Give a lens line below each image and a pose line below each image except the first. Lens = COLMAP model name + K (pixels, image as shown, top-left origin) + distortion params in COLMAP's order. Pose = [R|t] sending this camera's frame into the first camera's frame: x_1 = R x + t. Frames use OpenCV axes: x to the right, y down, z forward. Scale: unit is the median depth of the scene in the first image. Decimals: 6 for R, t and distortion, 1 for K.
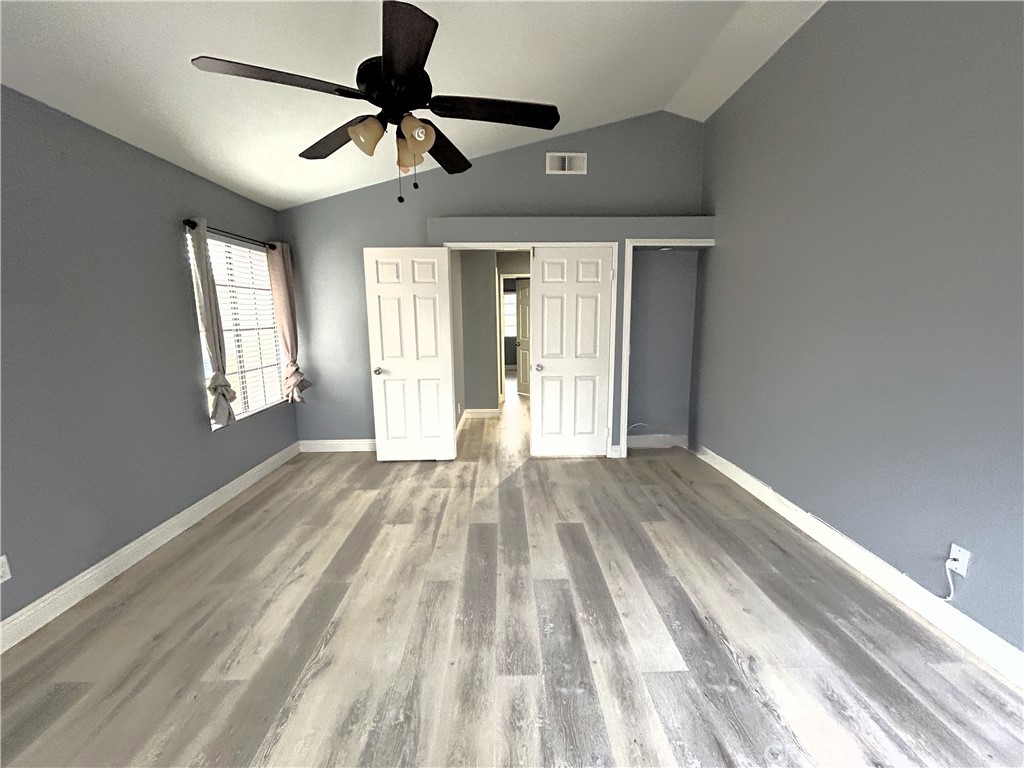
lens RADIAL K [[416.8, 0, 517.3], [0, 416.8, 385.3], [0, 0, 1]] dist [0.000174, 0.000491]
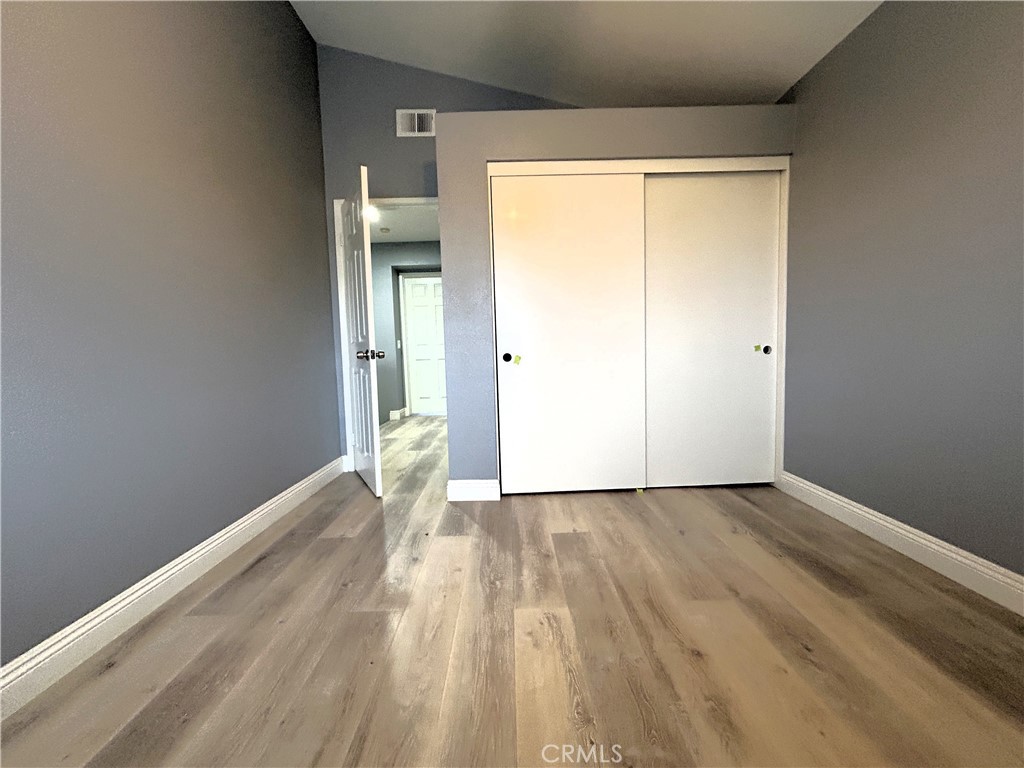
lens RADIAL K [[415.5, 0, 511.8], [0, 415.5, 382.9], [0, 0, 1]] dist [-0.000576, 0.000299]
pose [[-0.998941, 0.034000, 0.031003, 0.232742], [0.040498, 0.969523, 0.241629, 0.058380], [-0.021842, 0.242629, -0.969873, 1.181144]]
